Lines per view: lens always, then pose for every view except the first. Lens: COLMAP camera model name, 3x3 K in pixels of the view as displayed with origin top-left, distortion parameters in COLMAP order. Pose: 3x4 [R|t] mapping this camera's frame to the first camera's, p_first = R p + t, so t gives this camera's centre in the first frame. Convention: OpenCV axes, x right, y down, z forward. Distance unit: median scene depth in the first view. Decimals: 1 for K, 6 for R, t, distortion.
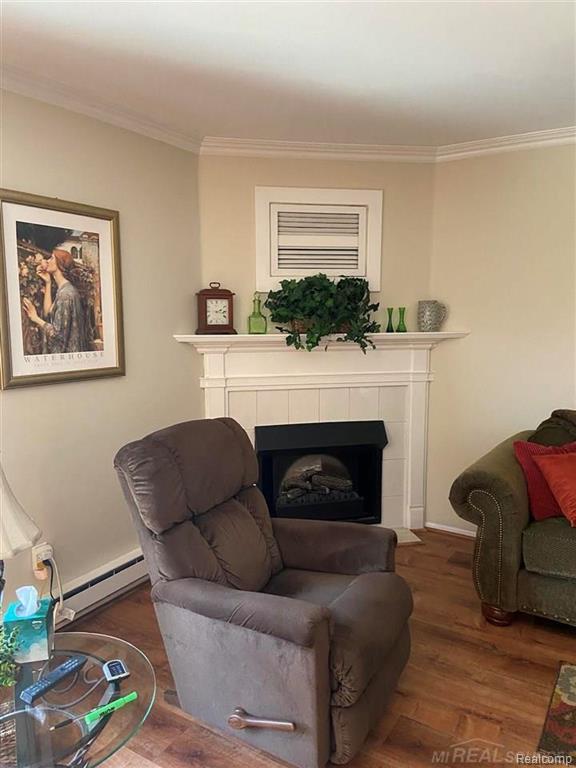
lens RADIAL K [[594.8, 0, 282.7], [0, 594.8, 389.2], [0, 0, 1]] dist [0.112837, -0.044499]
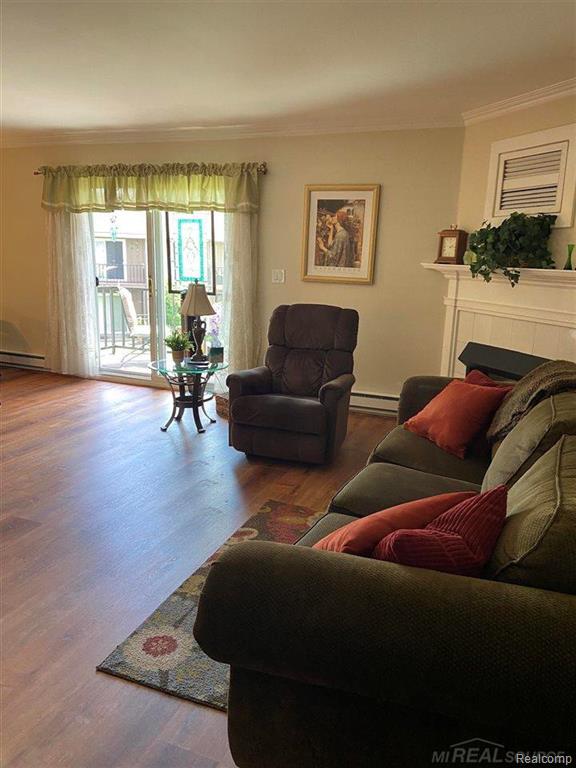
lens RADIAL K [[594.8, 0, 286.7], [0, 594.8, 380.0], [0, 0, 1]] dist [0.112837, -0.044499]
pose [[0.161111, 0.217880, -0.962586, 1.482533], [-0.164922, 0.967557, 0.191402, -0.049519], [0.973059, 0.127914, 0.191818, 0.524729]]
